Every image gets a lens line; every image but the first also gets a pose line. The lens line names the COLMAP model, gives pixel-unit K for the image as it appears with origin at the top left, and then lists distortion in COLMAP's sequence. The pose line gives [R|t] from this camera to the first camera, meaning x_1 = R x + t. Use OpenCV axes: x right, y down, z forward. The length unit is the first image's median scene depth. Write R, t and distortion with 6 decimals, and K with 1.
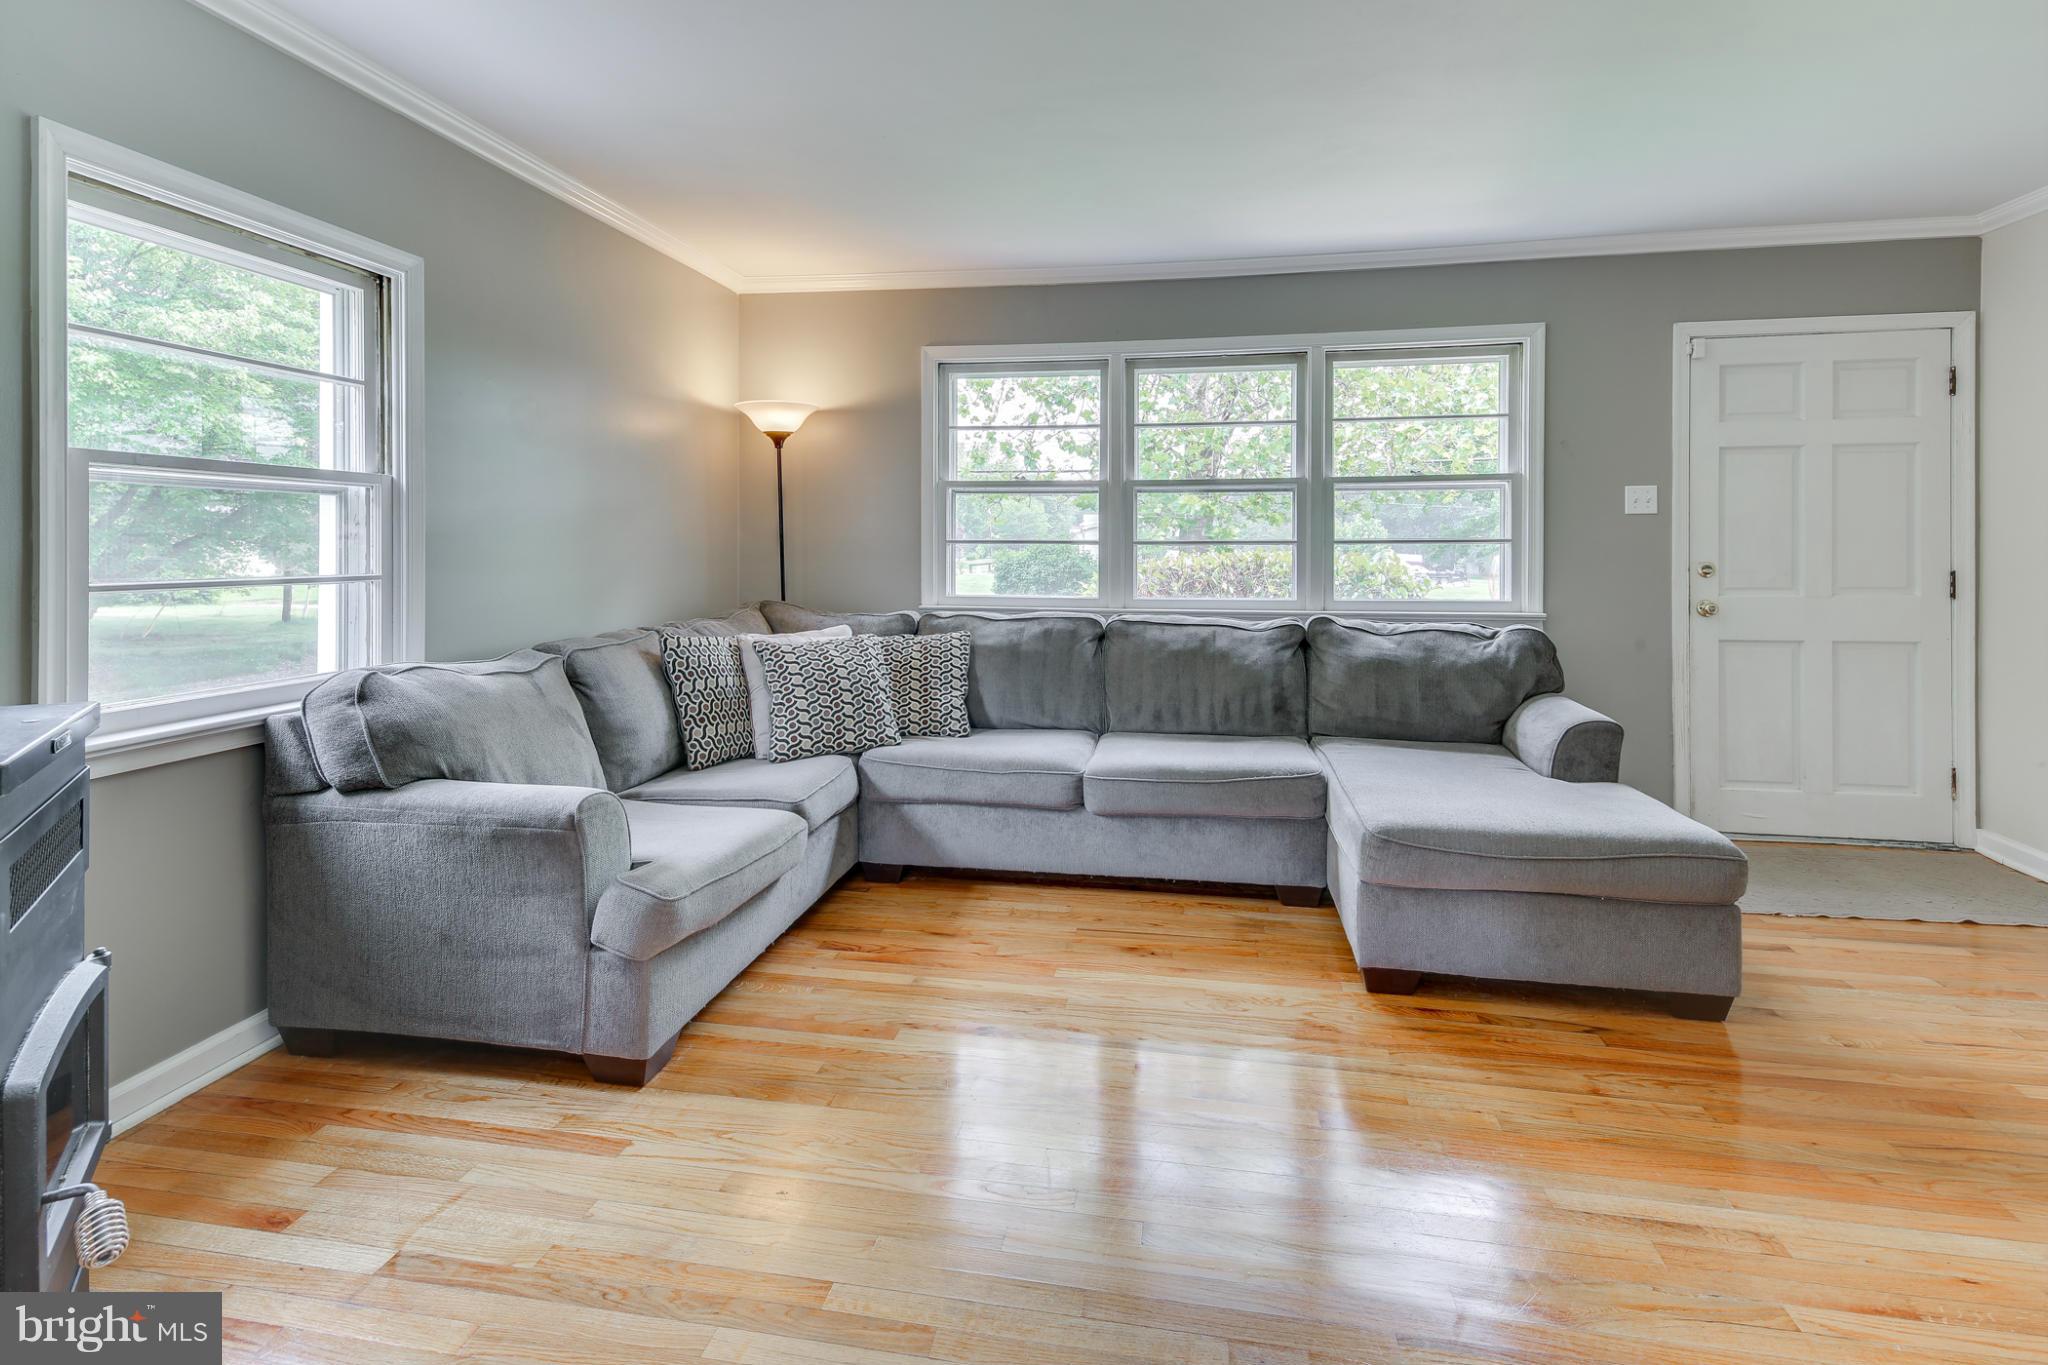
lens RADIAL K [[982.3, 0, 1026.7], [0, 982.3, 558.8], [0, 0, 1]] dist [0.015048, -0.000569]
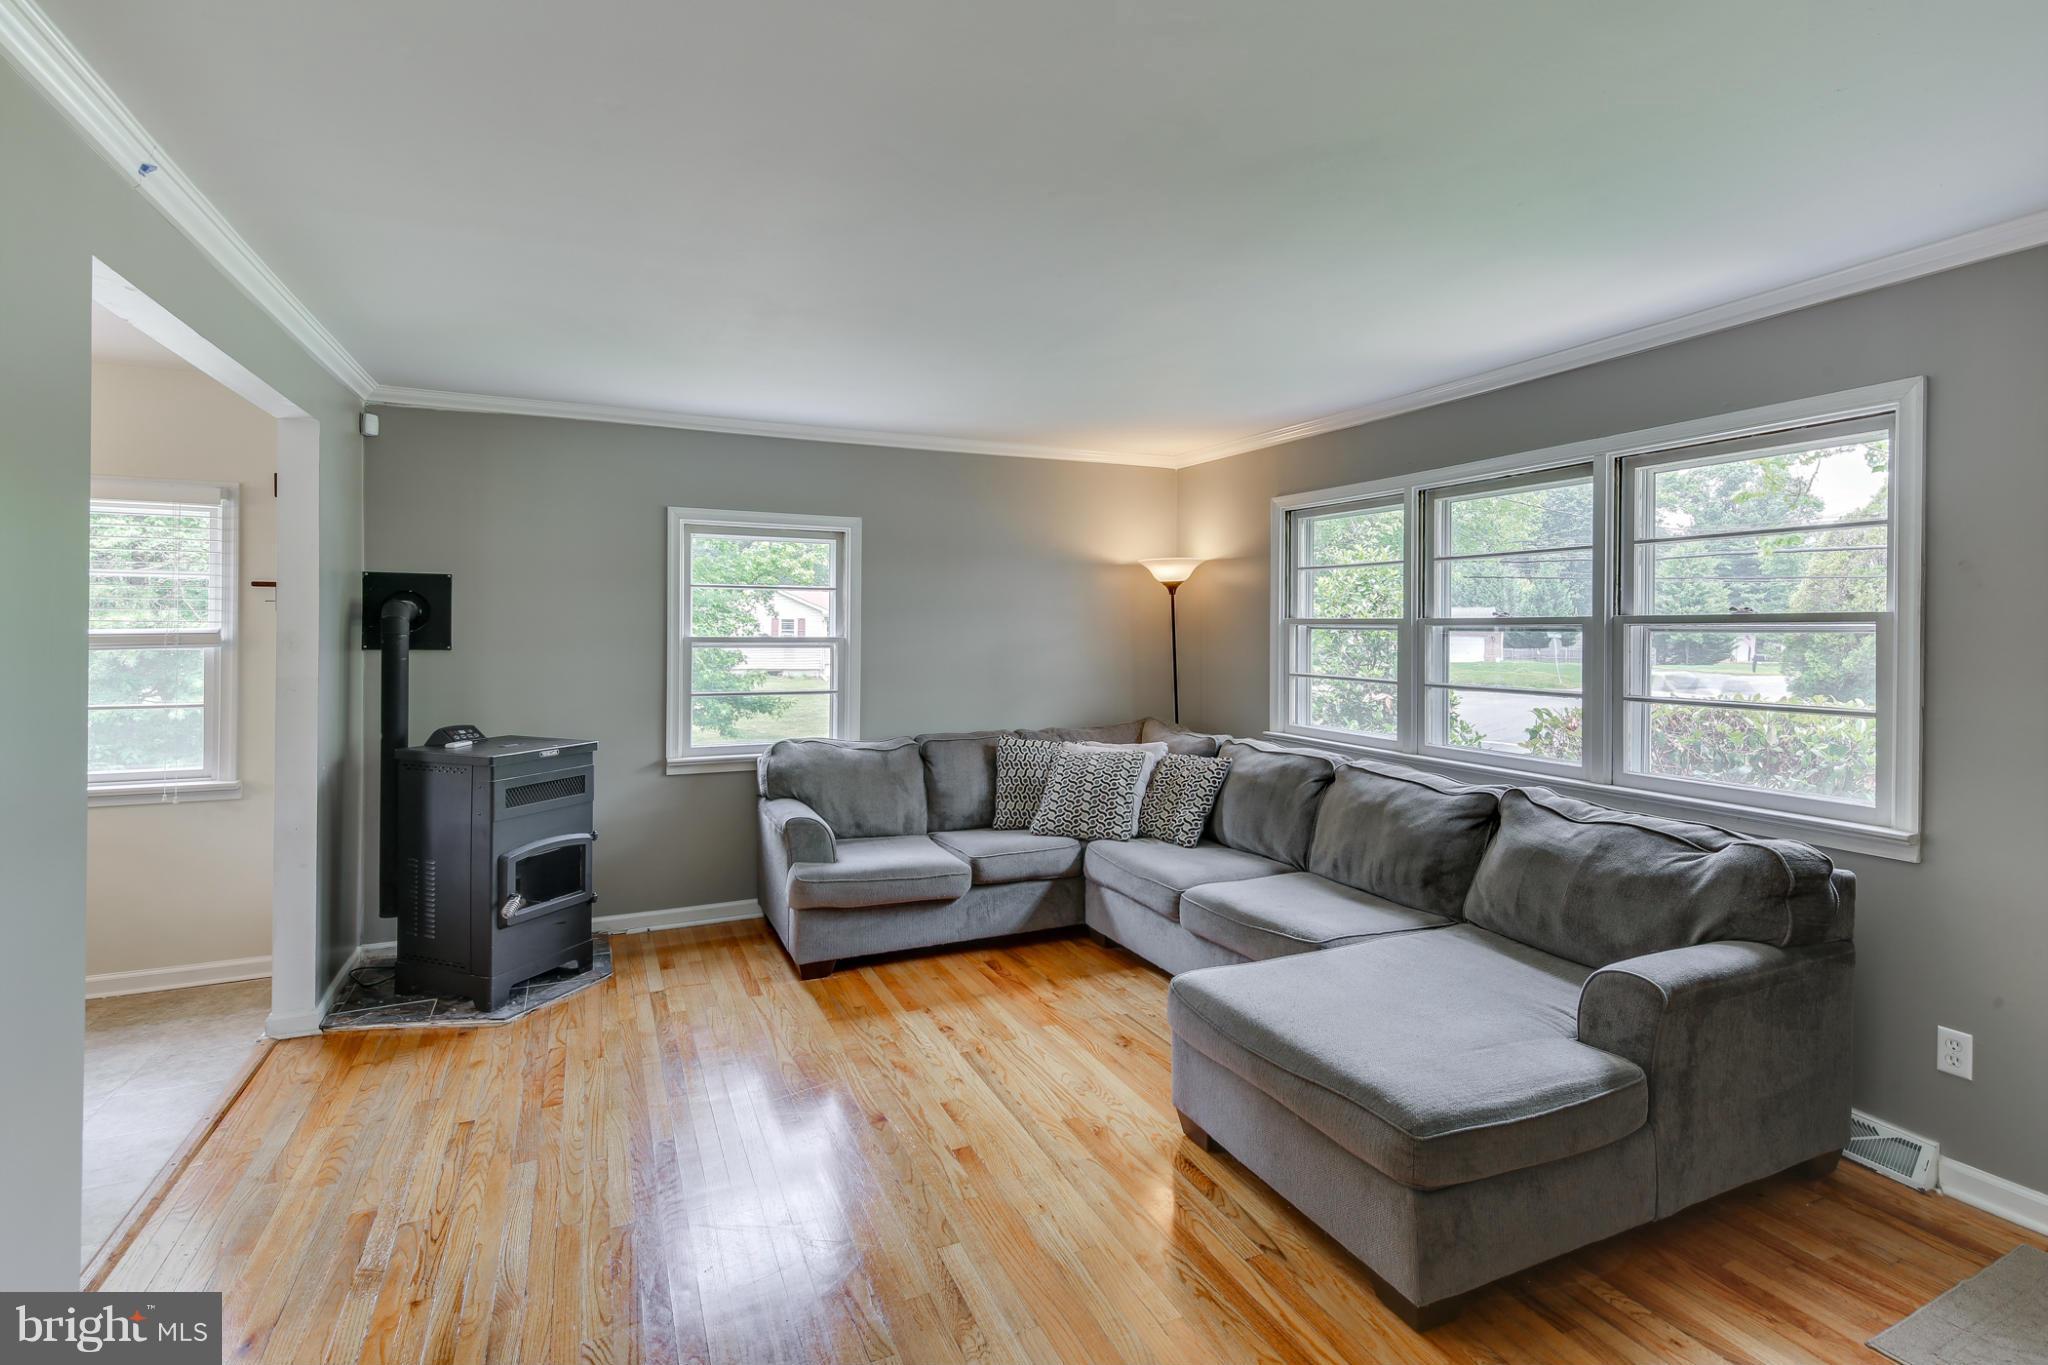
lens RADIAL K [[985.7, 0, 1023.0], [0, 985.7, 640.8], [0, 0, 1]] dist [0.026992, -0.000163]
pose [[0.558394, 0.014223, -0.829454, 0.867443], [-0.016181, 0.999850, 0.006251, -0.075299], [0.829418, 0.009931, 0.558541, 0.191179]]
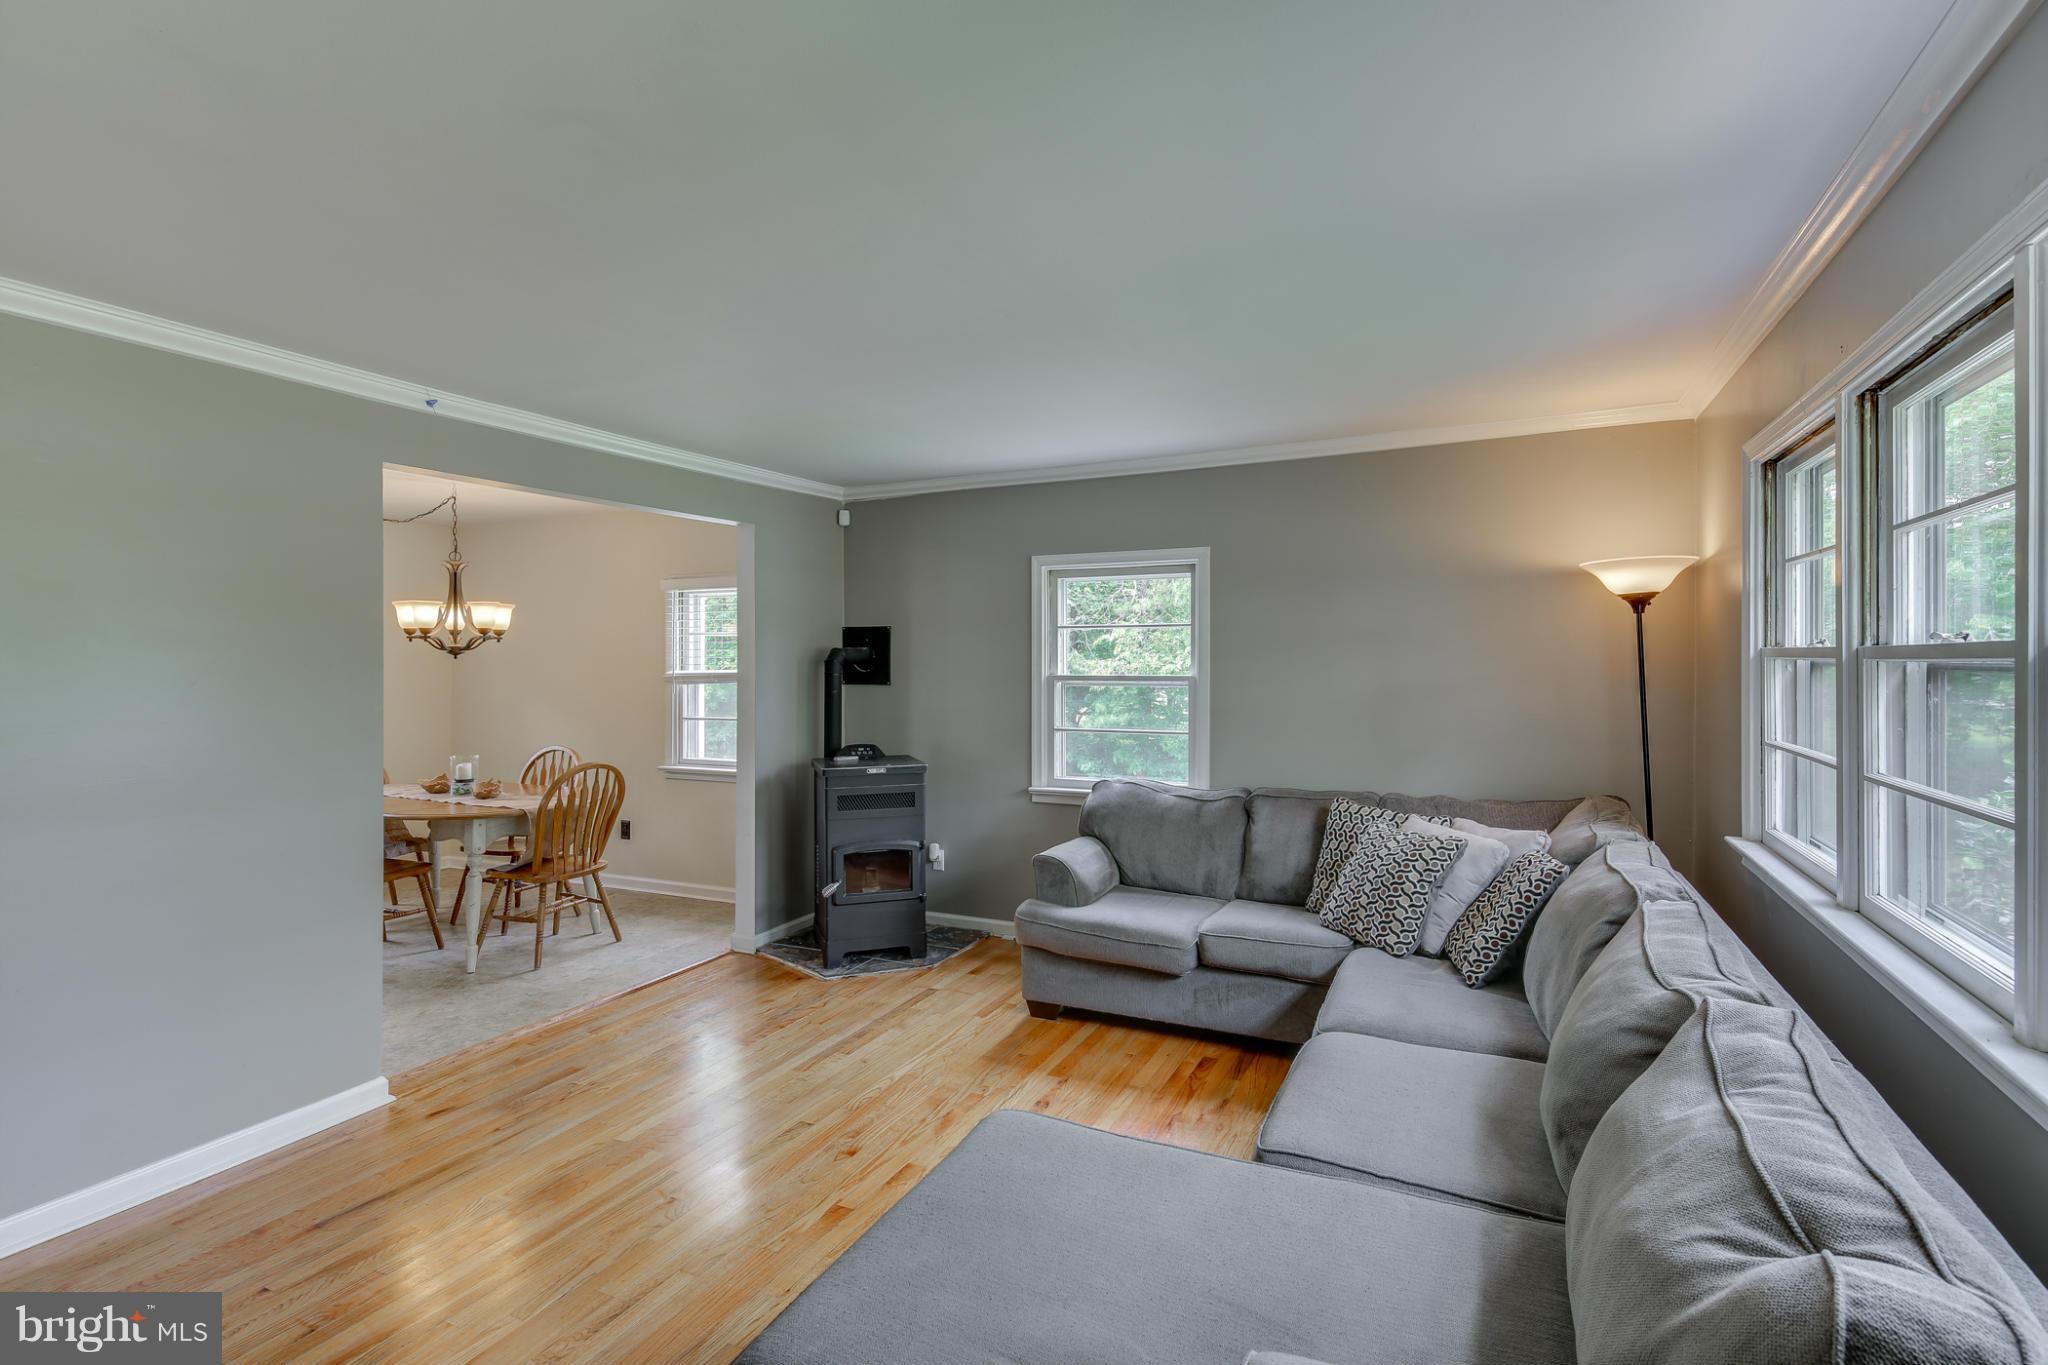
lens RADIAL K [[965.6, 0, 1024.0], [0, 965.6, 682.5], [0, 0, 1]] dist [0.026896, -0.000063]
pose [[-0.277961, 0.022521, -0.960328, 0.862912], [-0.008210, 0.999633, 0.025819, -0.091288], [0.960557, 0.015061, -0.277674, 0.941787]]
